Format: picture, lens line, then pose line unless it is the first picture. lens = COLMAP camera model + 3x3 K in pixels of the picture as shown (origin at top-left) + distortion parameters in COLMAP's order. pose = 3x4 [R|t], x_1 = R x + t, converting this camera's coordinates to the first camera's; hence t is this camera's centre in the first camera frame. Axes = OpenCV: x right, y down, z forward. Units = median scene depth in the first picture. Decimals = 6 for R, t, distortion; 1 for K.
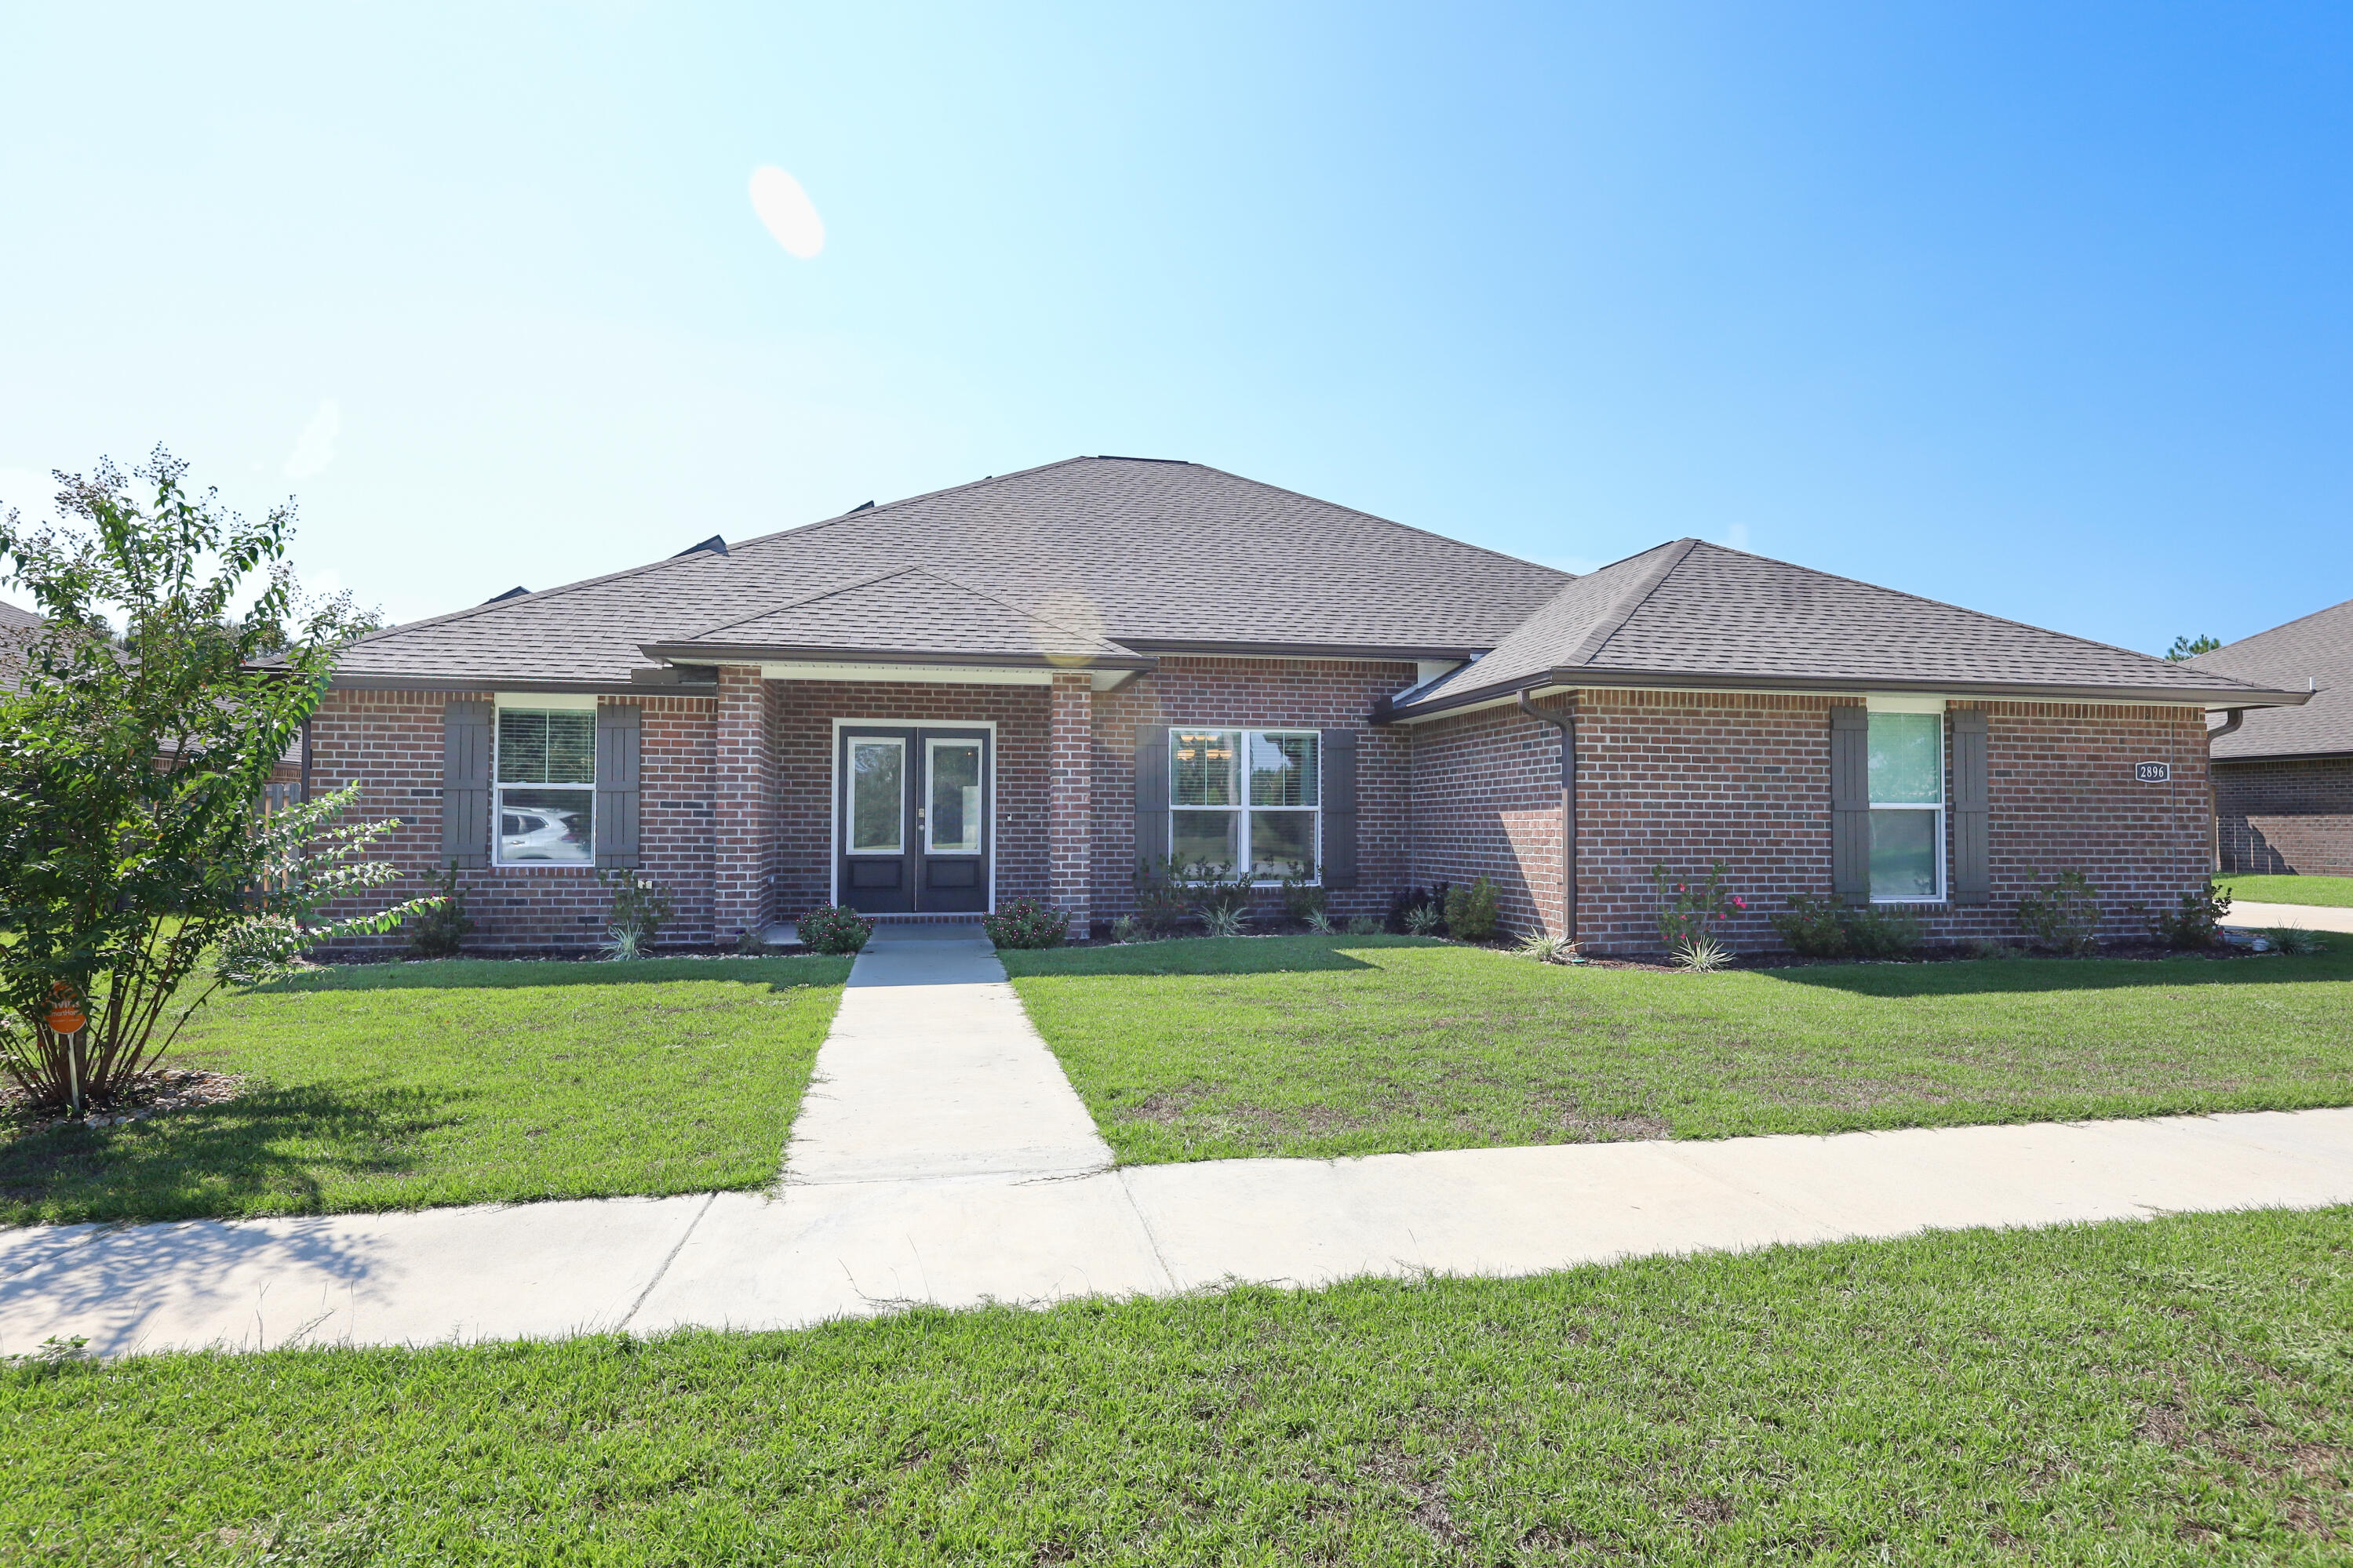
lens RADIAL K [[1137.0, 0, 1179.9], [0, 1137.0, 790.0], [0, 0, 1]] dist [-0.001907, 0.000102]
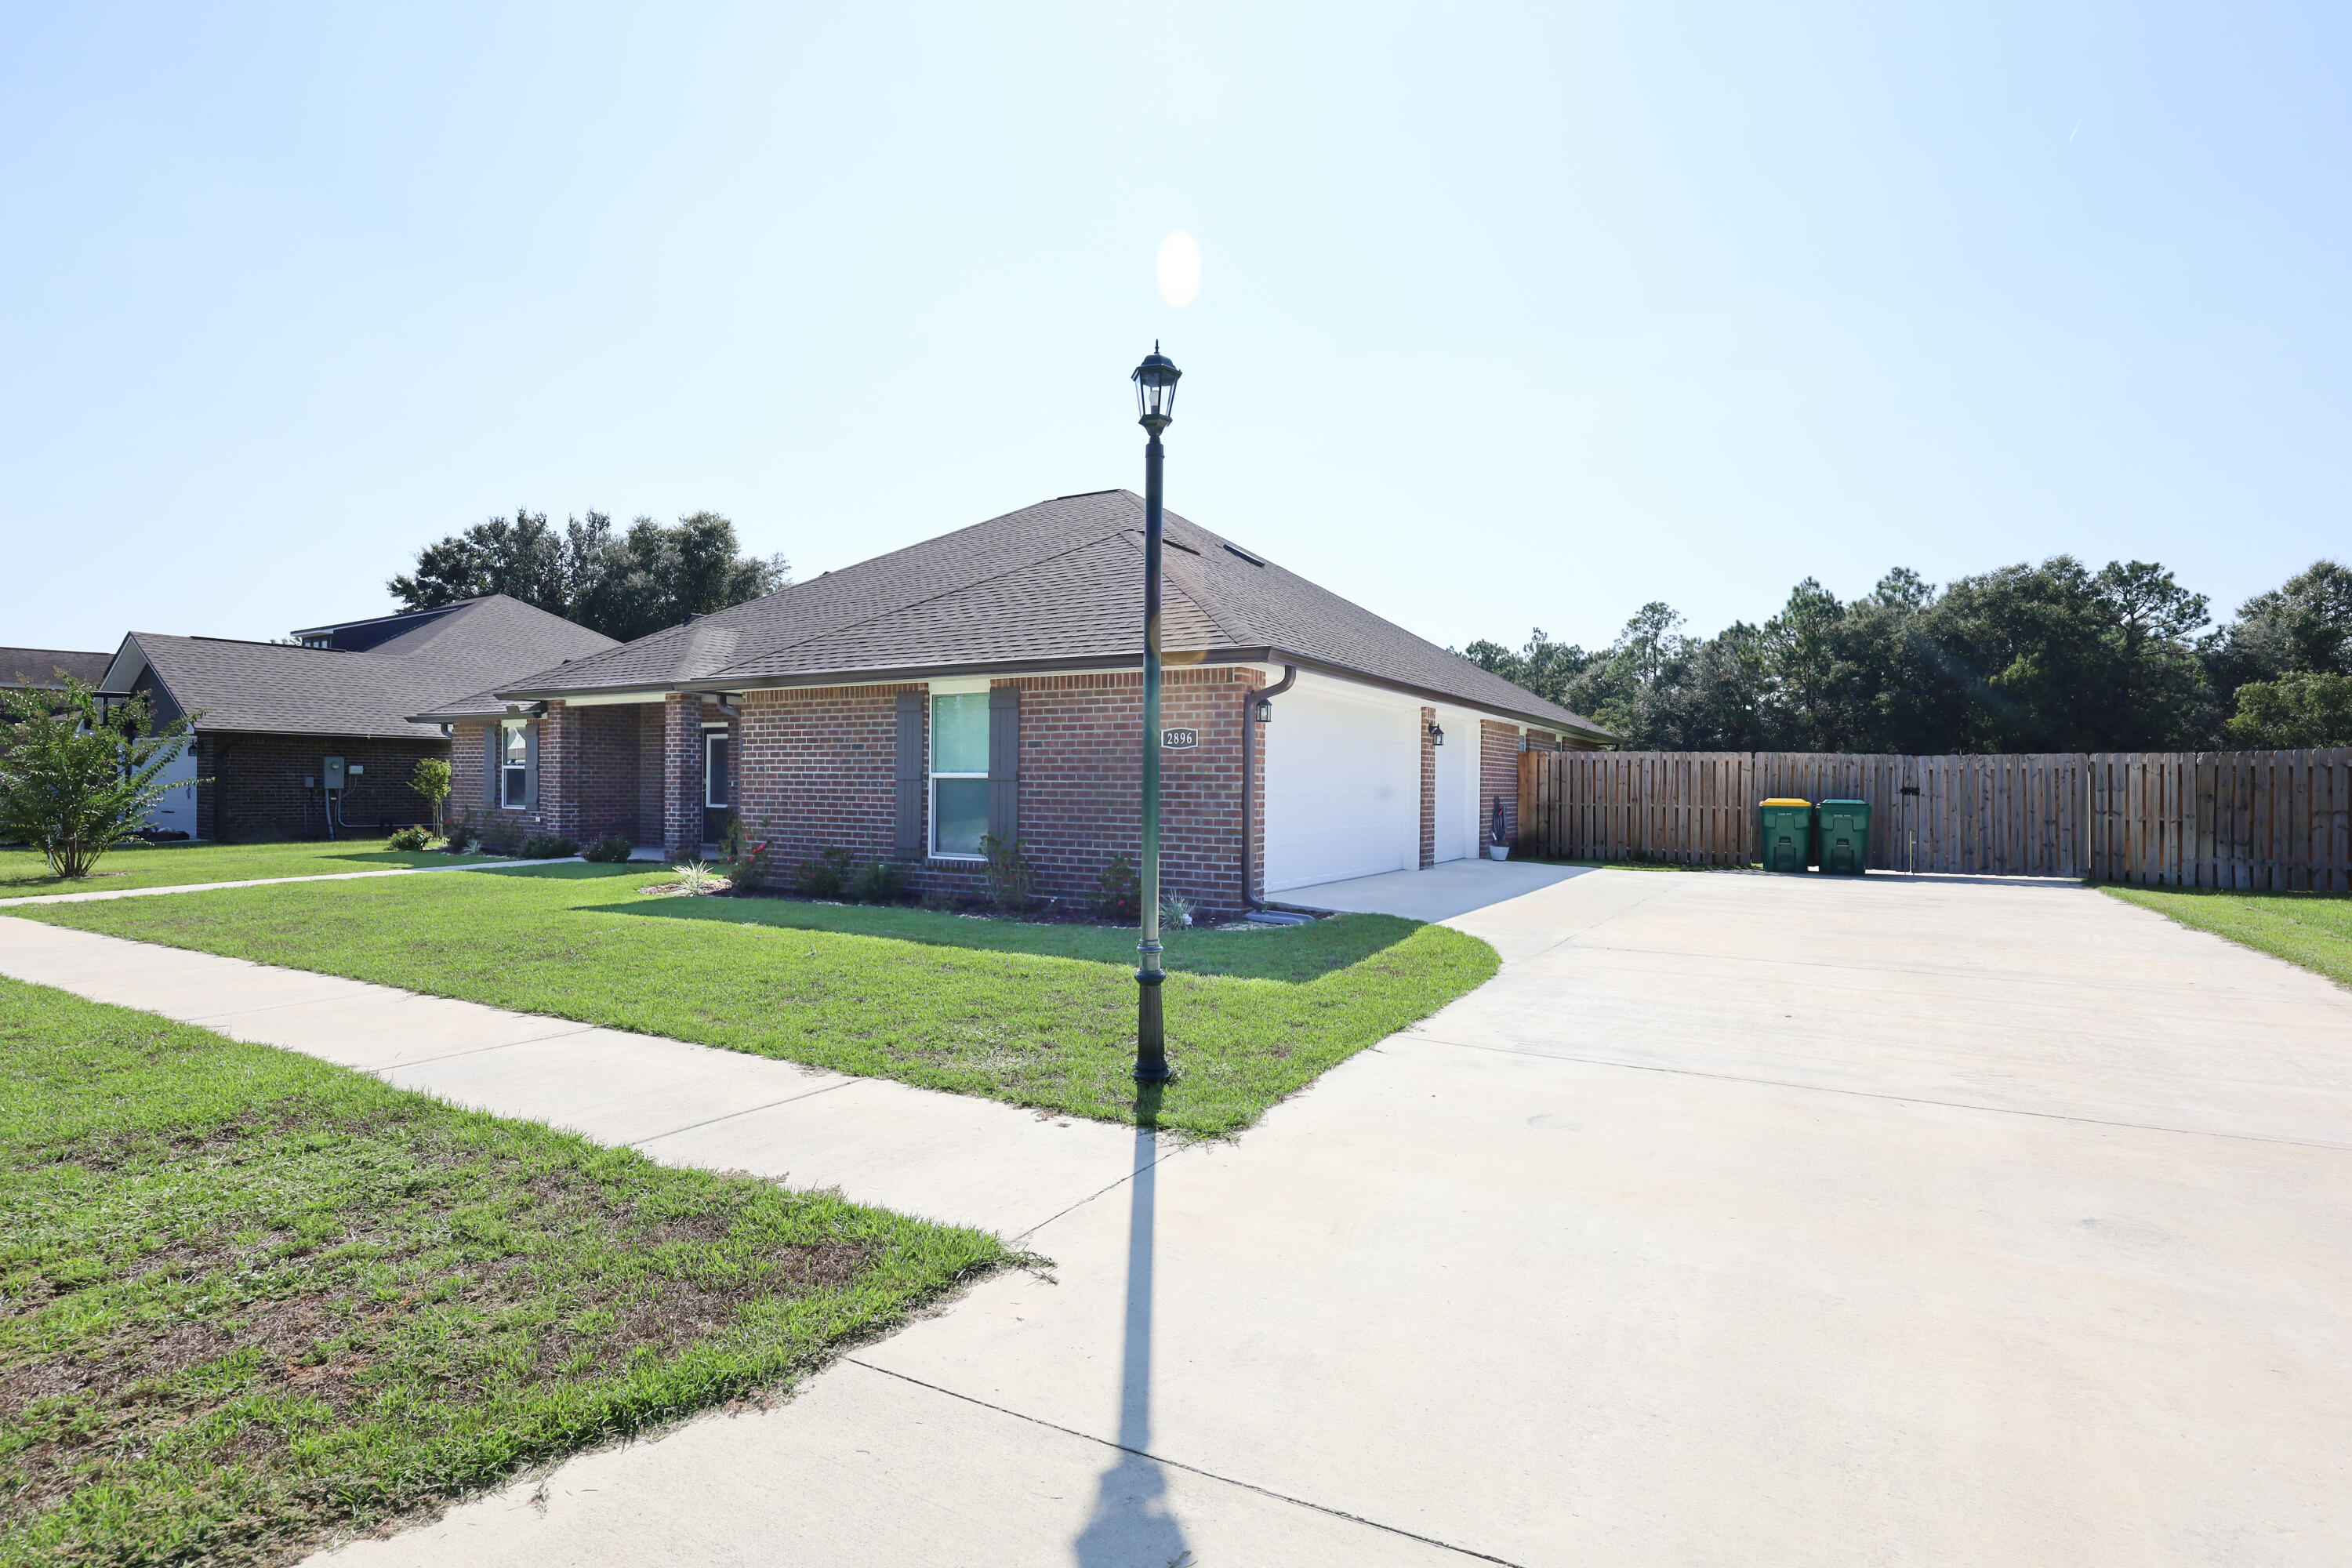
lens RADIAL K [[1130.2, 0, 1176.4], [0, 1130.2, 783.0], [0, 0, 1]] dist [0.013325, 0.000130]
pose [[0.757594, -0.000663, -0.652726, 1.502522], [0.020093, 0.999549, 0.022306, 0.000624], [0.652417, -0.030014, 0.757266, 0.273395]]
